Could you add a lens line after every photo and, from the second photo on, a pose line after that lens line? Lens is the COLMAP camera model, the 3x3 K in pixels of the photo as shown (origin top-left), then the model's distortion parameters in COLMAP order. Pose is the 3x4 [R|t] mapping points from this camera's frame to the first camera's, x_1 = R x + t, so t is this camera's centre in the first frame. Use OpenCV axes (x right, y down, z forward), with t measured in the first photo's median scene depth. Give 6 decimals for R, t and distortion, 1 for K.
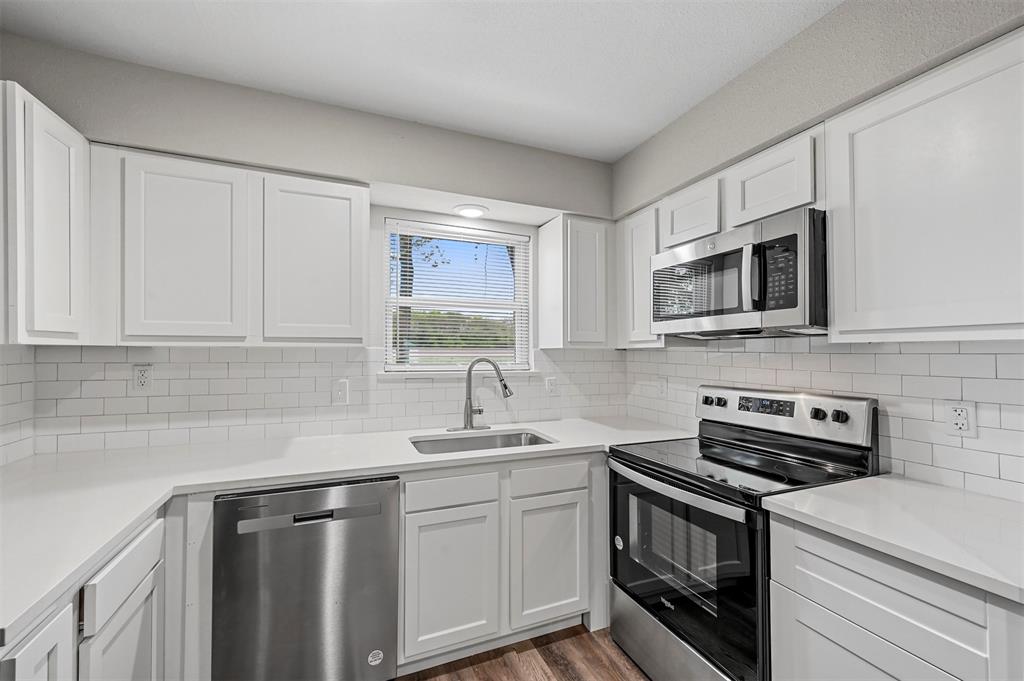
lens RADIAL K [[411.9, 0, 511.9], [0, 411.9, 349.7], [0, 0, 1]] dist [0.000642, 0.000125]
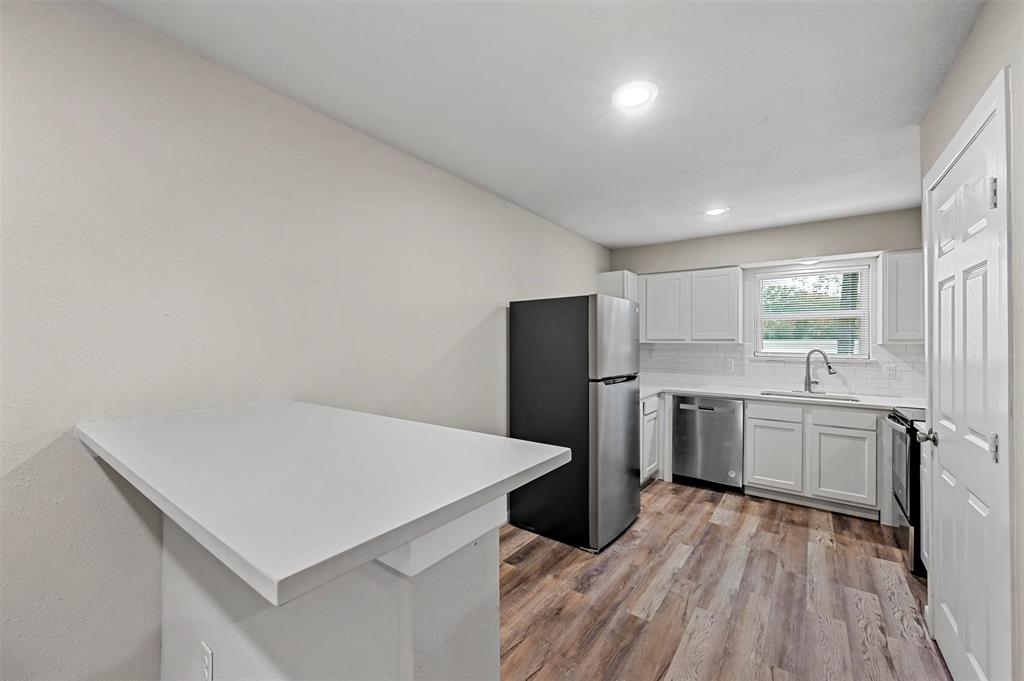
lens RADIAL K [[411.9, 0, 504.2], [0, 411.9, 344.3], [0, 0, 1]] dist [0.000642, 0.000125]
pose [[0.514622, 0.004099, -0.857407, 0.820014], [-0.002693, 0.999991, 0.003165, -0.004601], [0.857413, 0.000681, 0.514629, -1.078131]]
